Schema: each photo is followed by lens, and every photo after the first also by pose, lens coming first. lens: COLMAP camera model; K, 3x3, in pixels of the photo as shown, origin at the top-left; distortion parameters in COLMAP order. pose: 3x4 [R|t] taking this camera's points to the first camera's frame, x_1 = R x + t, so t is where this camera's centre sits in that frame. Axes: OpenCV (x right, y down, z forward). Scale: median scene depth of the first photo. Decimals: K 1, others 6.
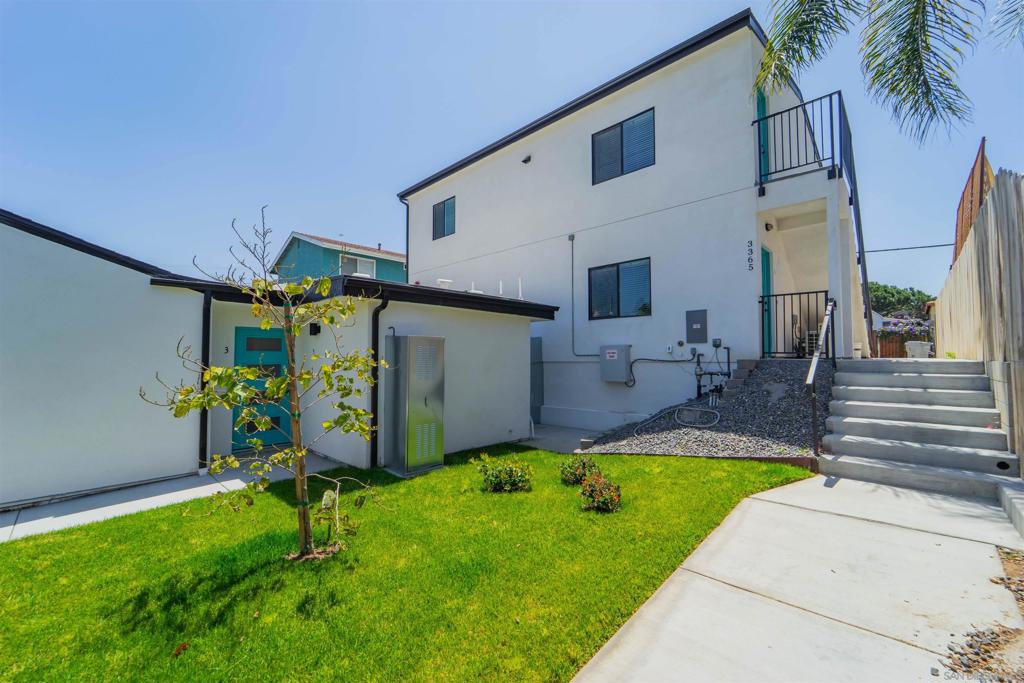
lens RADIAL K [[408.5, 0, 510.2], [0, 408.5, 339.9], [0, 0, 1]] dist [0.003439, -0.001703]
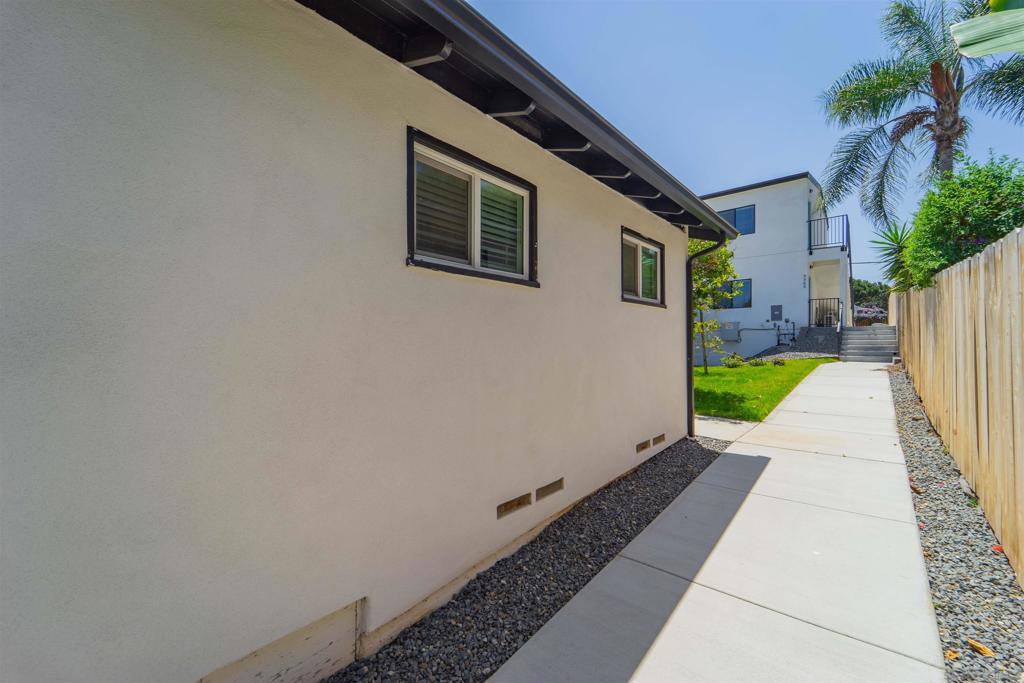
lens RADIAL K [[408.5, 0, 510.5], [0, 408.5, 340.2], [0, 0, 1]] dist [0.003439, -0.001703]
pose [[0.999172, 0.001648, 0.040663, -1.035697], [-0.003040, 0.999410, 0.034204, 0.041419], [-0.040582, -0.034300, 0.998587, -1.101504]]
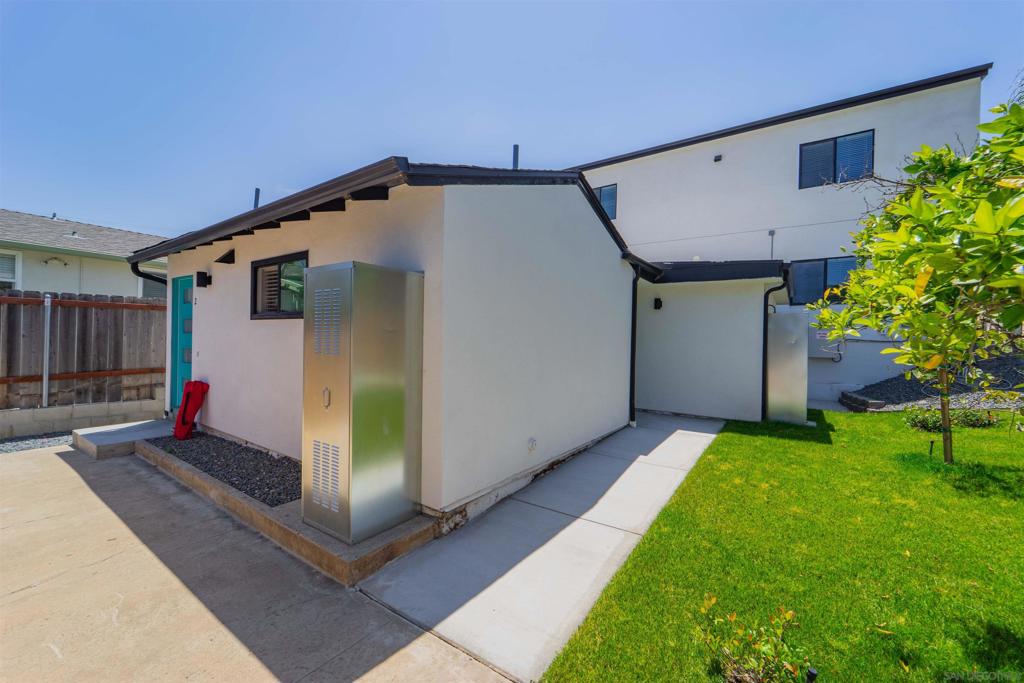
lens RADIAL K [[408.5, 0, 511.3], [0, 408.5, 339.5], [0, 0, 1]] dist [0.003439, -0.001703]
pose [[0.988727, 0.027821, 0.147125, -0.940886], [-0.034264, 0.998553, 0.041446, 0.034410], [-0.145759, -0.046020, 0.988249, -0.058139]]
